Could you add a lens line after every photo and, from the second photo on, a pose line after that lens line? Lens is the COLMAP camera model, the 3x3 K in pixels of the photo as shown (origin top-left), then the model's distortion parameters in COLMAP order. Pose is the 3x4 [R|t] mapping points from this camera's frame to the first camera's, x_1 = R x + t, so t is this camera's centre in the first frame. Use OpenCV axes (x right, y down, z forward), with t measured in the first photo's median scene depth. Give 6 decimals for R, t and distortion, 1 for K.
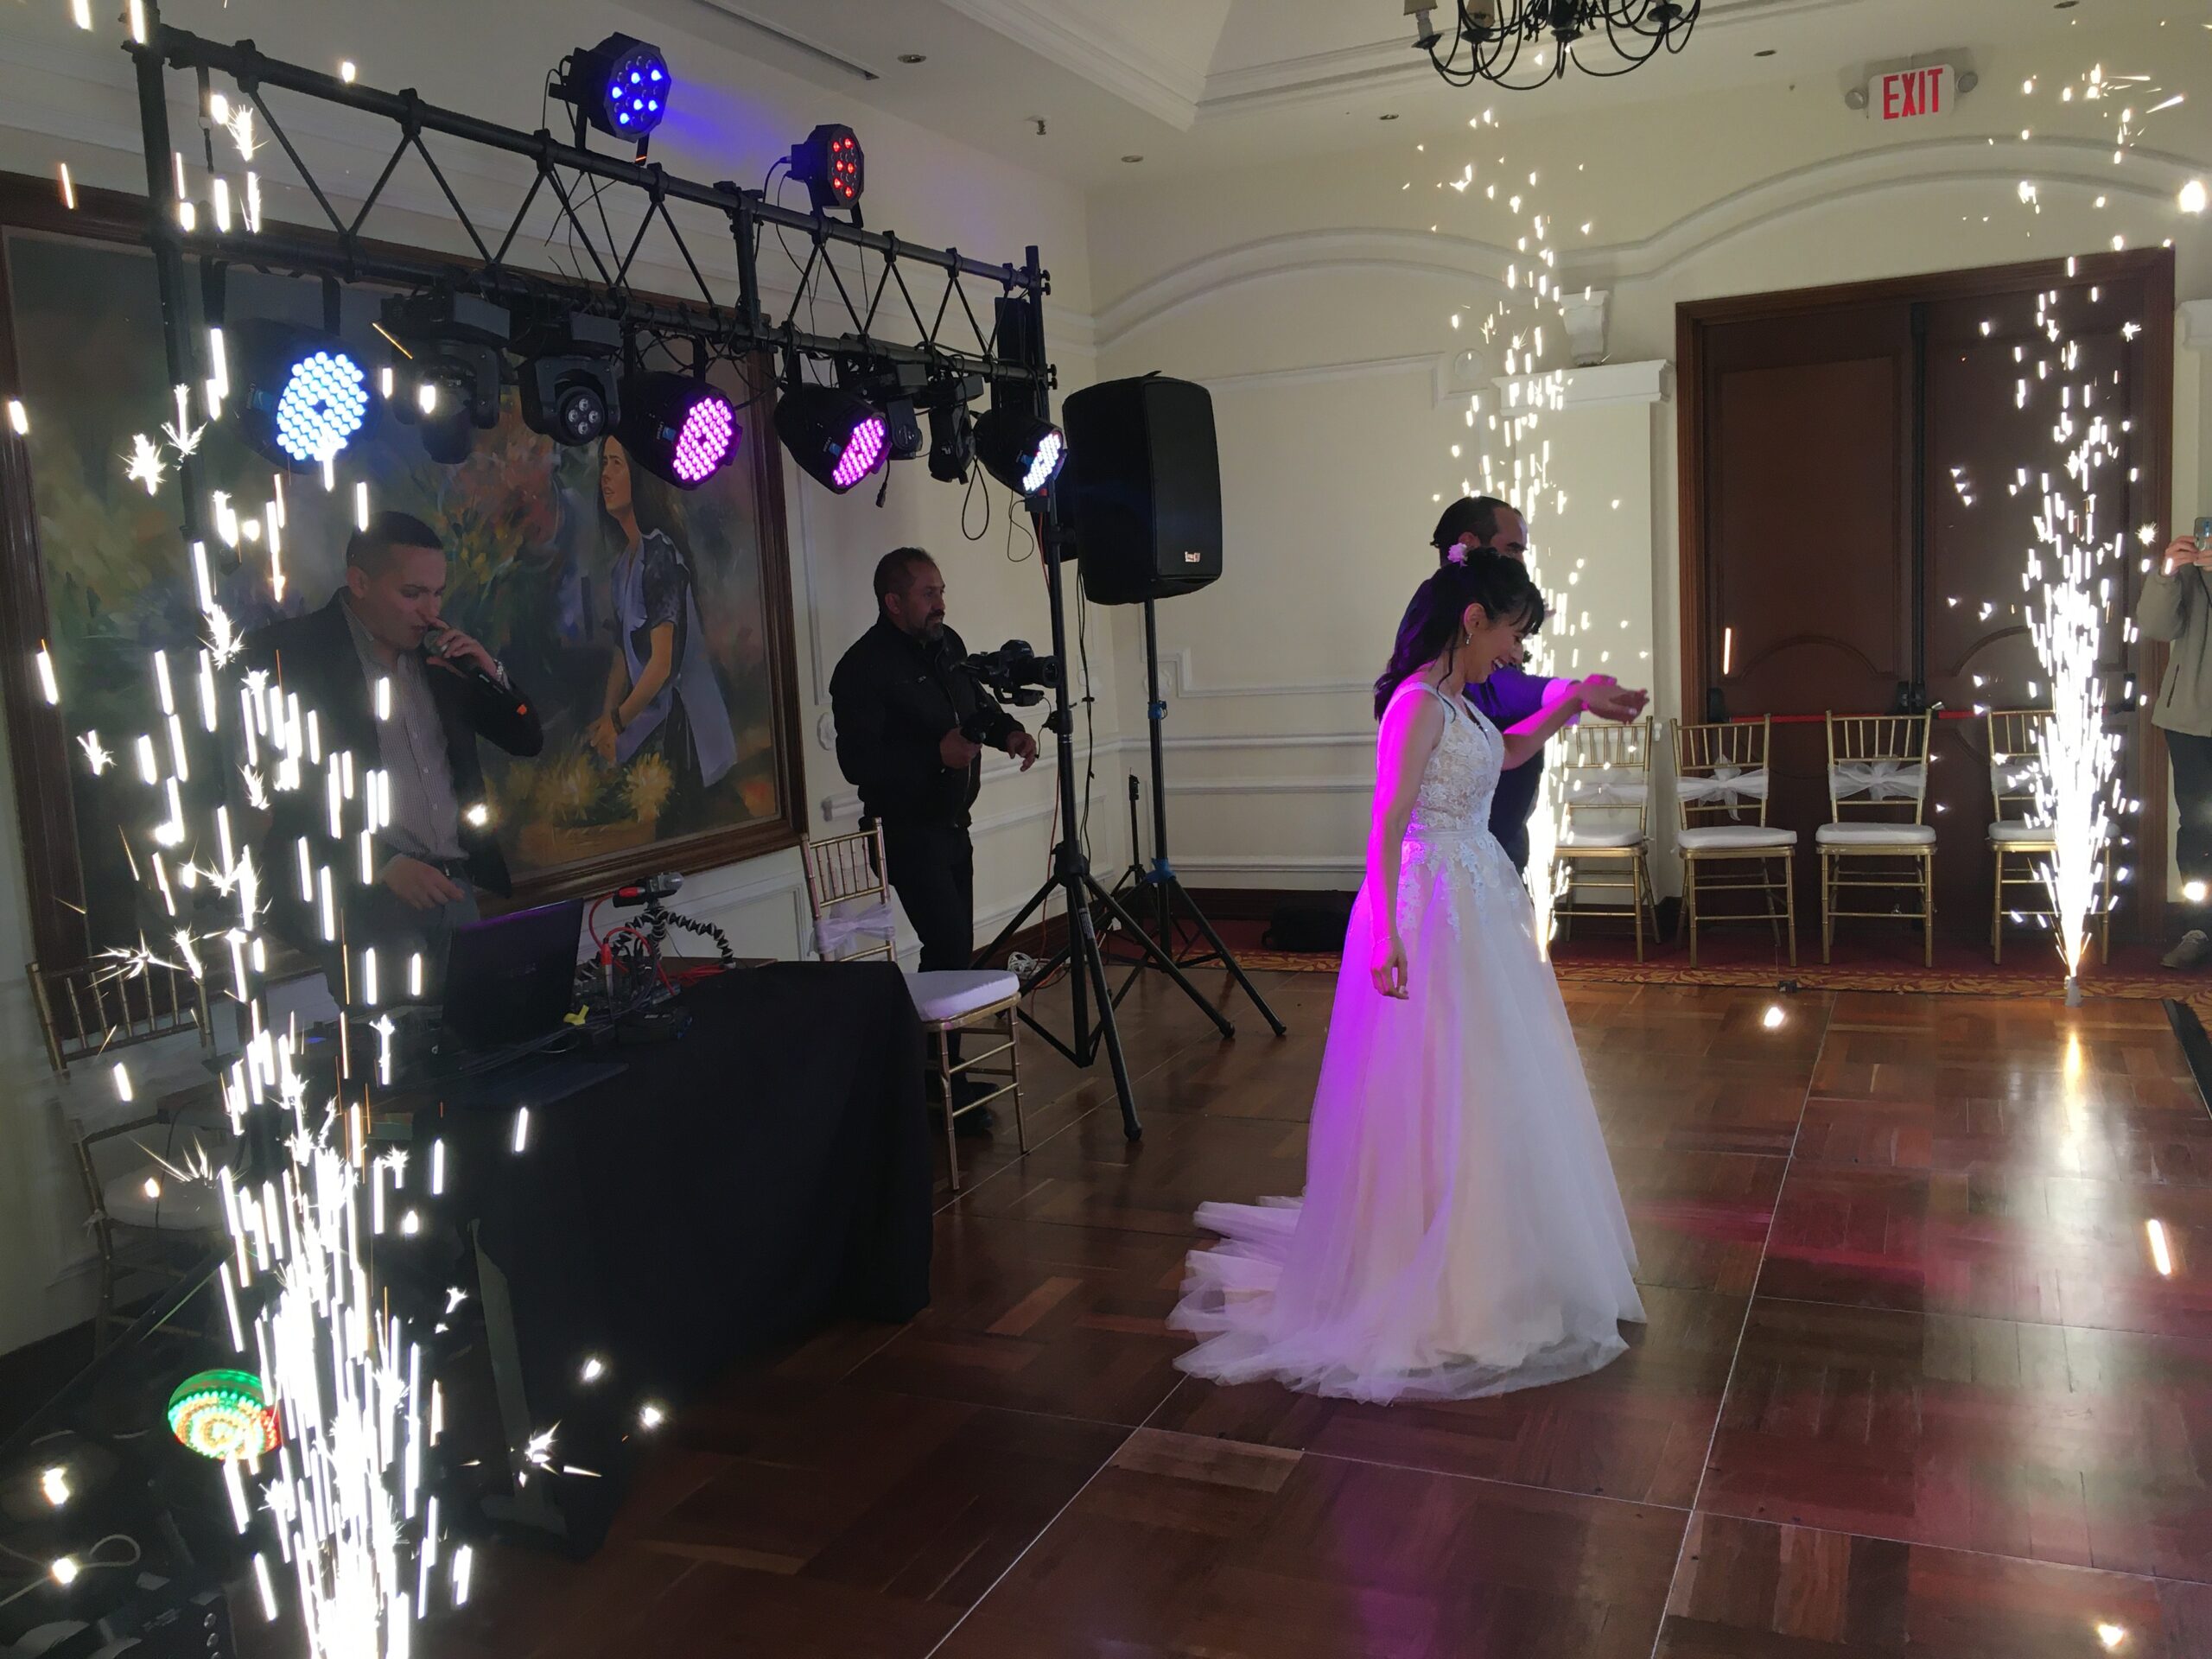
lens RADIAL K [[1886.2, 0, 1106.0], [0, 1886.2, 829.5], [0, 0, 1]] dist [0.083275, -0.104118]
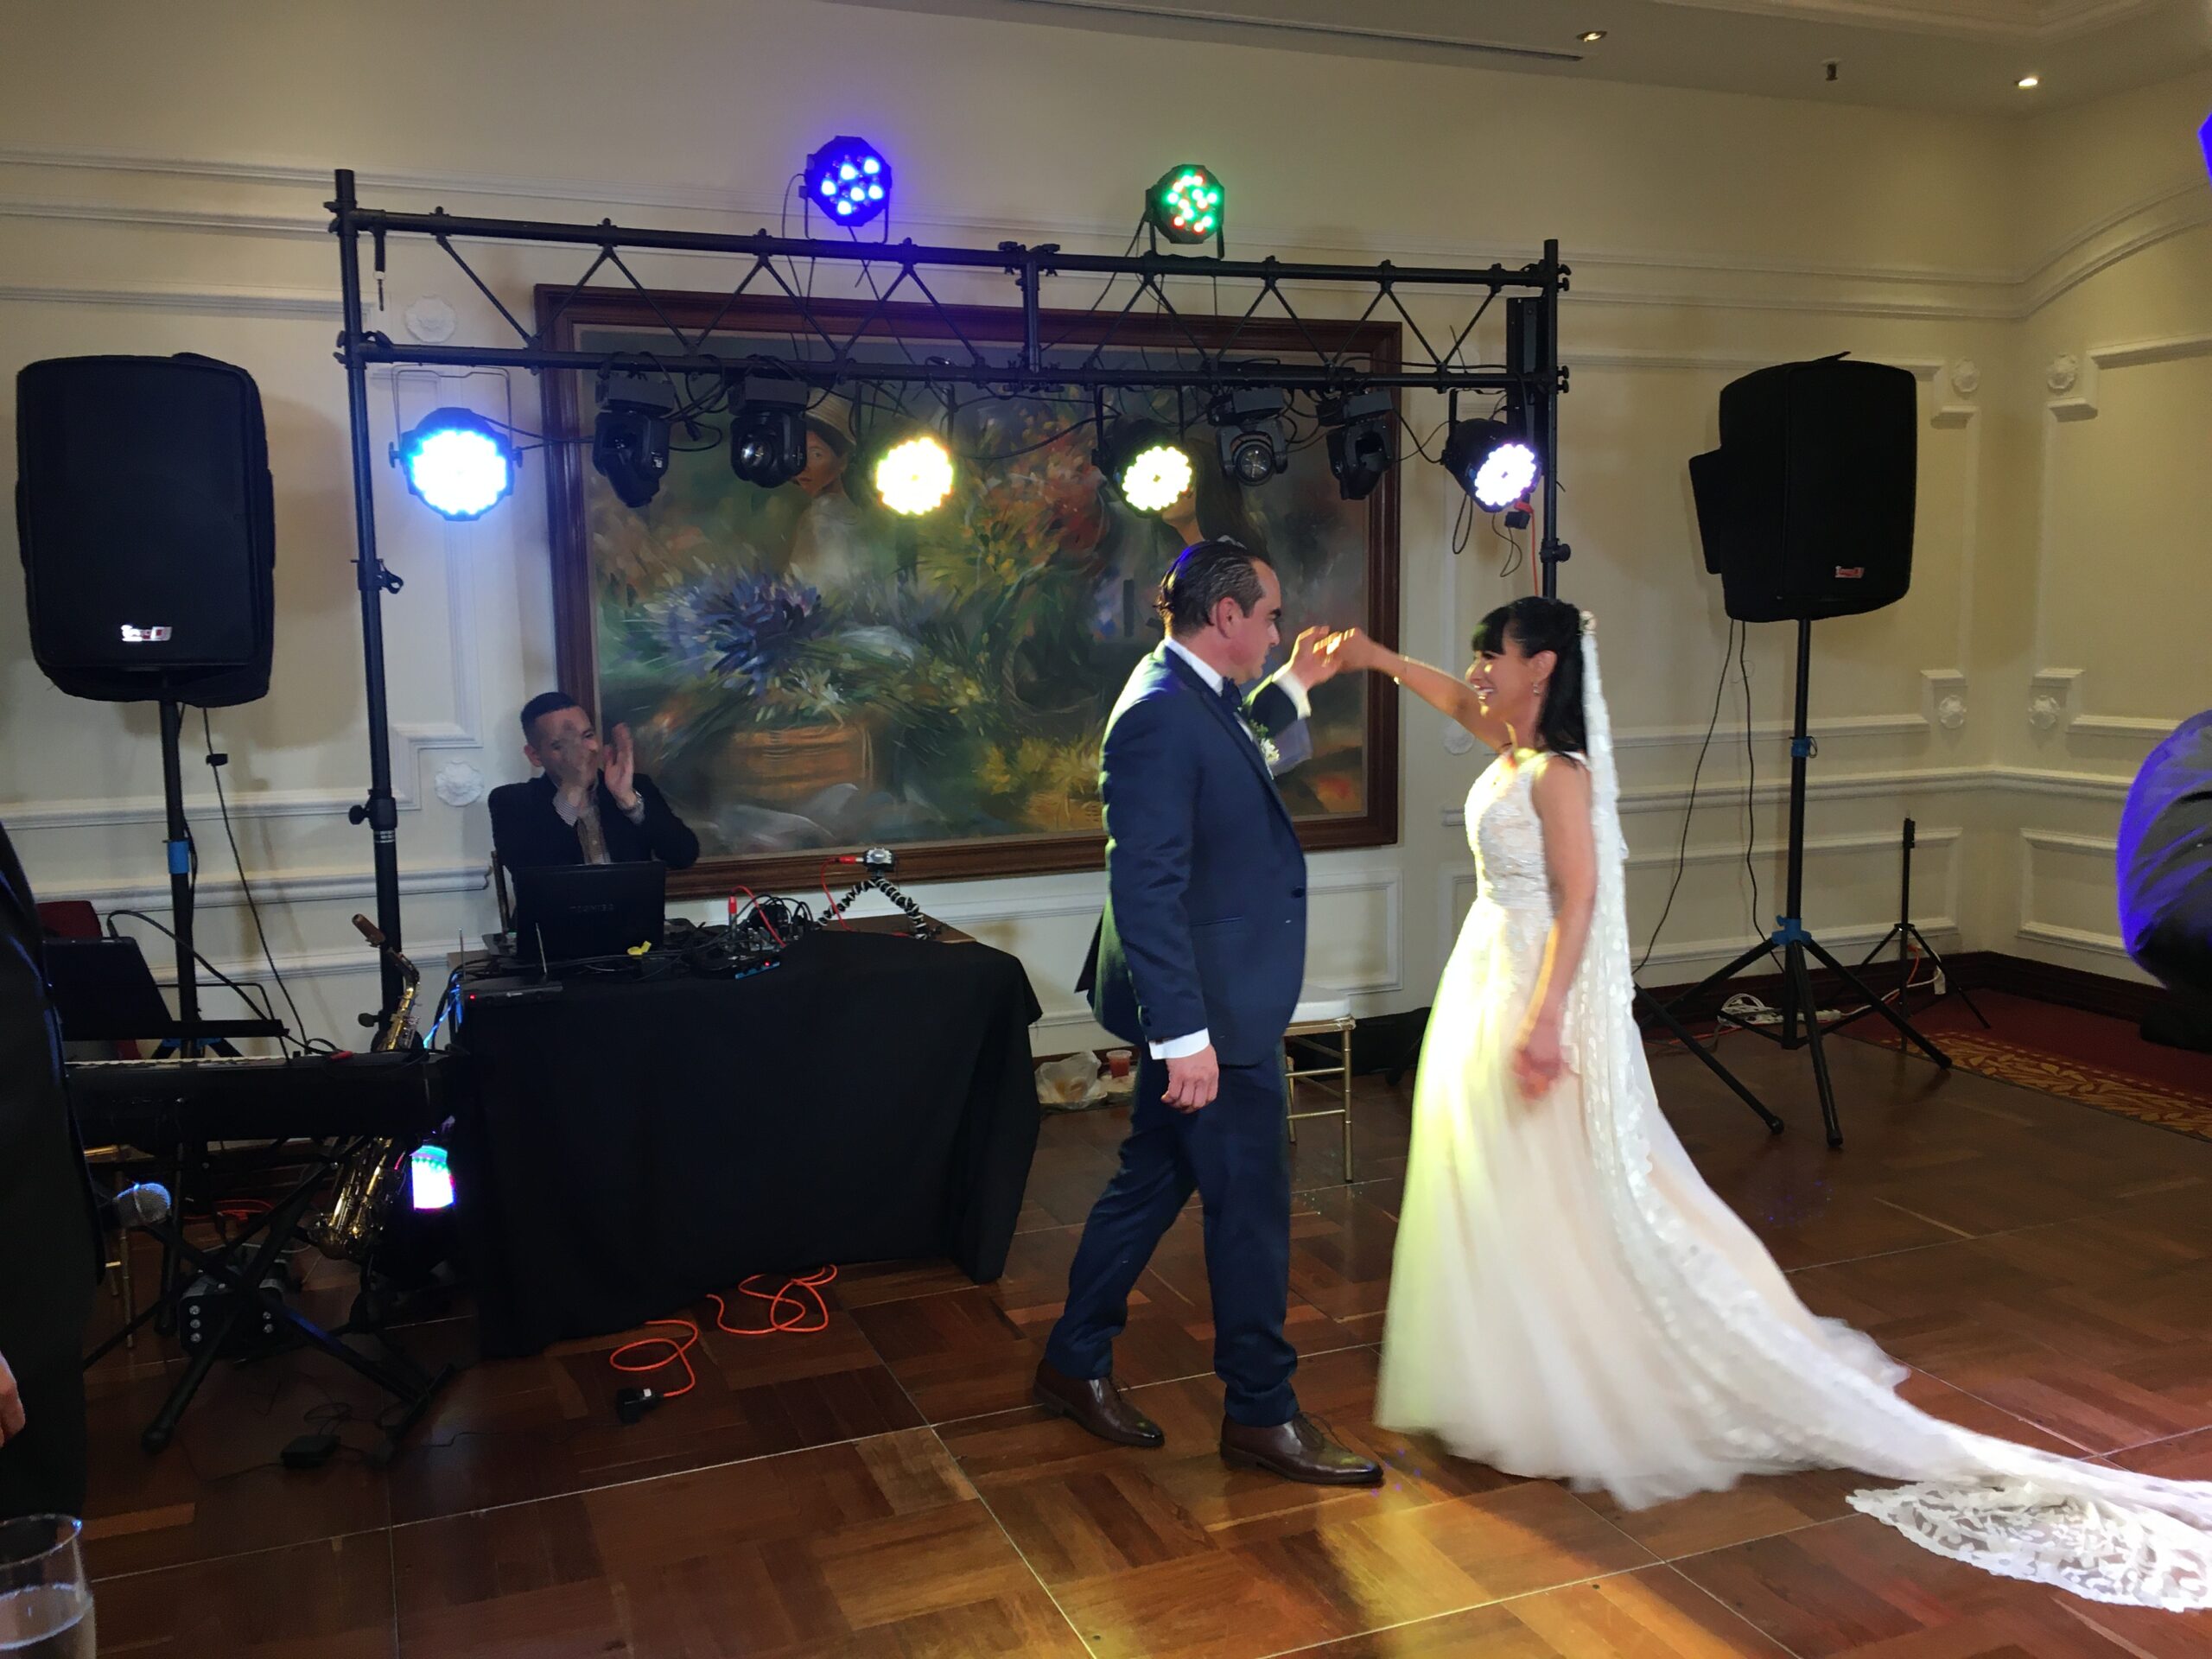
lens RADIAL K [[1886.2, 0, 1106.0], [0, 1886.2, 829.5], [0, 0, 1]] dist [0.083275, -0.104118]
pose [[0.719221, 0.130765, -0.682365, 0.525223], [-0.112107, 0.991101, 0.071768, -0.069546], [0.685677, 0.024881, 0.727480, 0.195488]]
